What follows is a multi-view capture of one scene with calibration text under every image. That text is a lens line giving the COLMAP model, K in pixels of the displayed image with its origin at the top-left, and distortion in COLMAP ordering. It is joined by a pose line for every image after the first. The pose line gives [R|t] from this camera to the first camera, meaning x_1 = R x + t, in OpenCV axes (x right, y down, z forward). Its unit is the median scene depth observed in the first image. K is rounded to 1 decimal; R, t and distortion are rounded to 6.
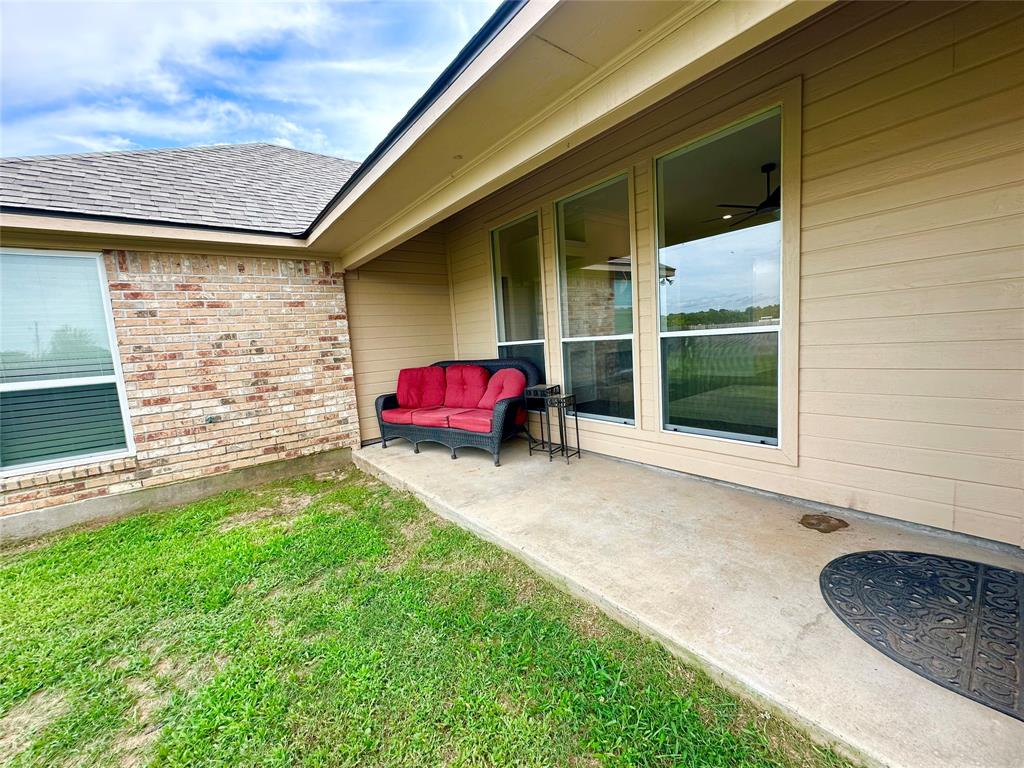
lens RADIAL K [[410.7, 0, 515.3], [0, 410.7, 383.4], [0, 0, 1]] dist [-0.003785, 0.001068]
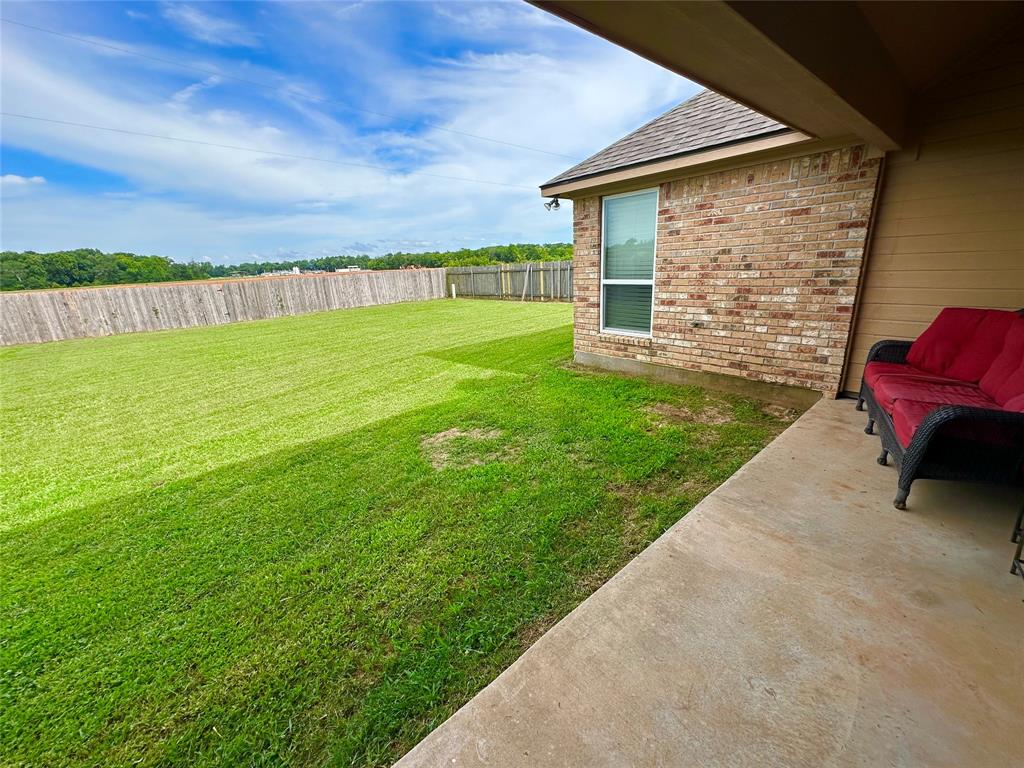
lens RADIAL K [[410.7, 0, 514.5], [0, 410.7, 384.7], [0, 0, 1]] dist [-0.003785, 0.001068]
pose [[0.048874, 0.347244, -0.936500, 0.389251], [-0.065056, 0.936737, 0.343936, -0.118386], [0.996684, 0.044115, 0.068372, 0.387294]]
